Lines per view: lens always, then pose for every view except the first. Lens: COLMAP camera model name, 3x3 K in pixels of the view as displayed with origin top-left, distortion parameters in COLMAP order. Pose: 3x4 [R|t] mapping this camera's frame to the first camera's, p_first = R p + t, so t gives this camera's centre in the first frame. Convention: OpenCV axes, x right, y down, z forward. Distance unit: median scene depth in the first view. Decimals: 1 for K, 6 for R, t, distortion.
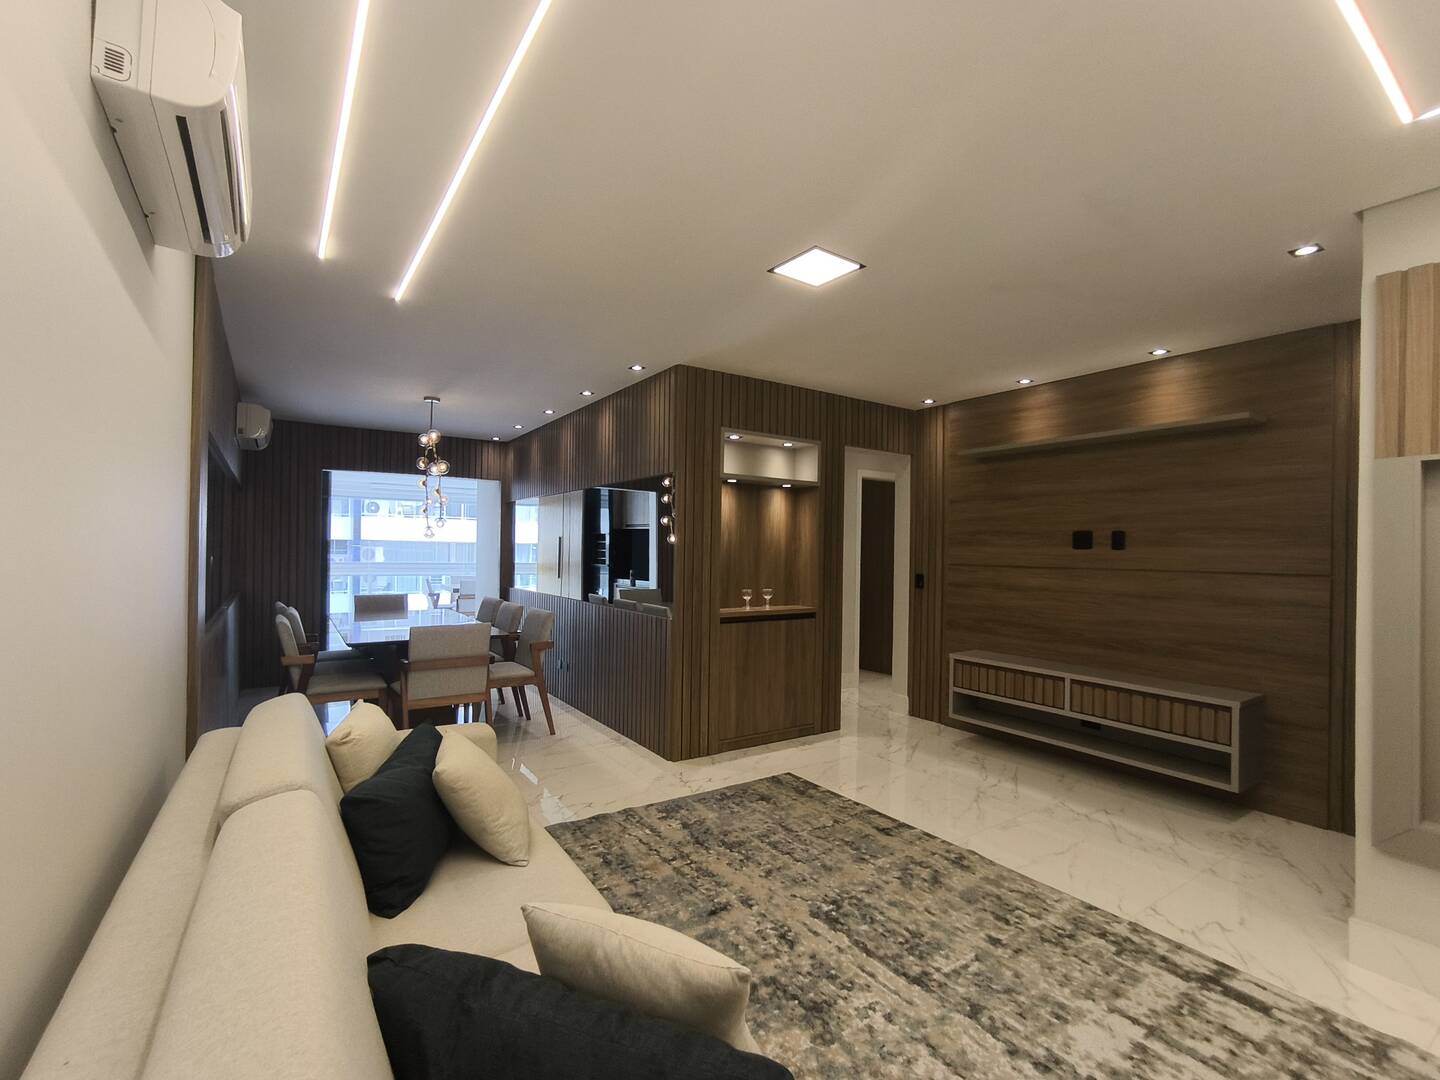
lens RADIAL K [[663.1, 0, 718.4], [0, 663.1, 547.8], [0, 0, 1]] dist [-0.015186, 0.011654]
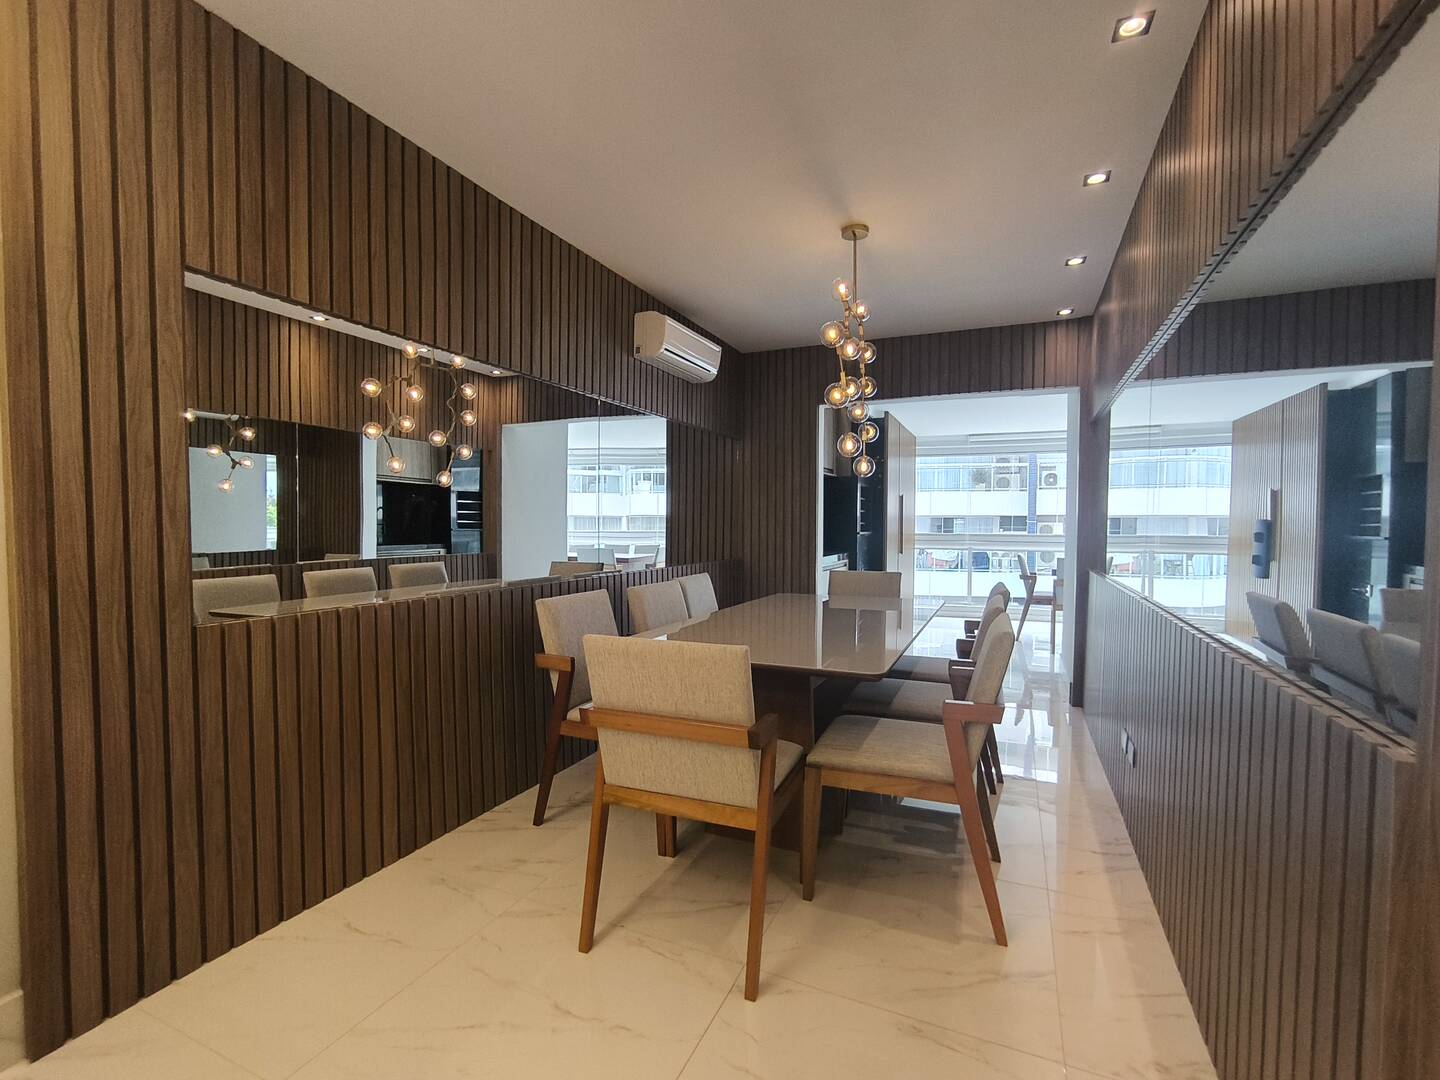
lens RADIAL K [[666.4, 0, 714.5], [0, 666.4, 549.3], [0, 0, 1]] dist [-0.051735, 0.049358]
pose [[0.529378, 0.017403, -0.848207, -0.014549], [0.008454, 0.999632, 0.025786, 0.048557], [0.848344, -0.020821, 0.529036, 0.835012]]
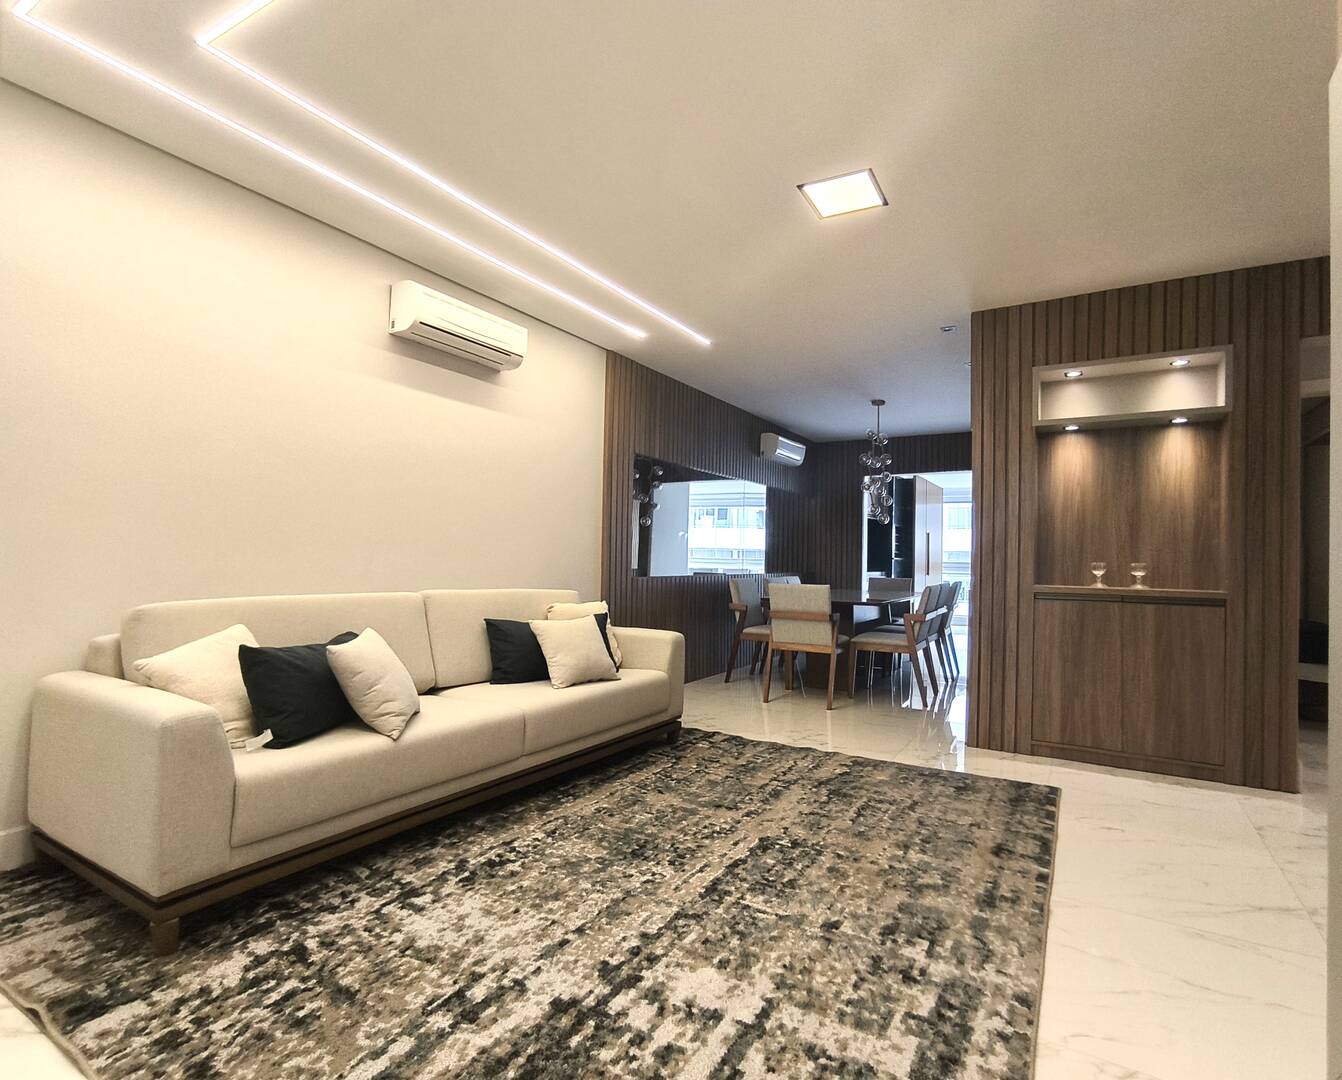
lens RADIAL K [[671.7, 0, 671.0], [0, 671.7, 540.0], [0, 0, 1]] dist [-0.074701, 0.035779]
pose [[0.405414, -0.033091, -0.913534, 0.671455], [-0.005424, 0.999240, -0.038603, 0.085954], [0.914117, 0.020606, 0.404926, 0.286099]]
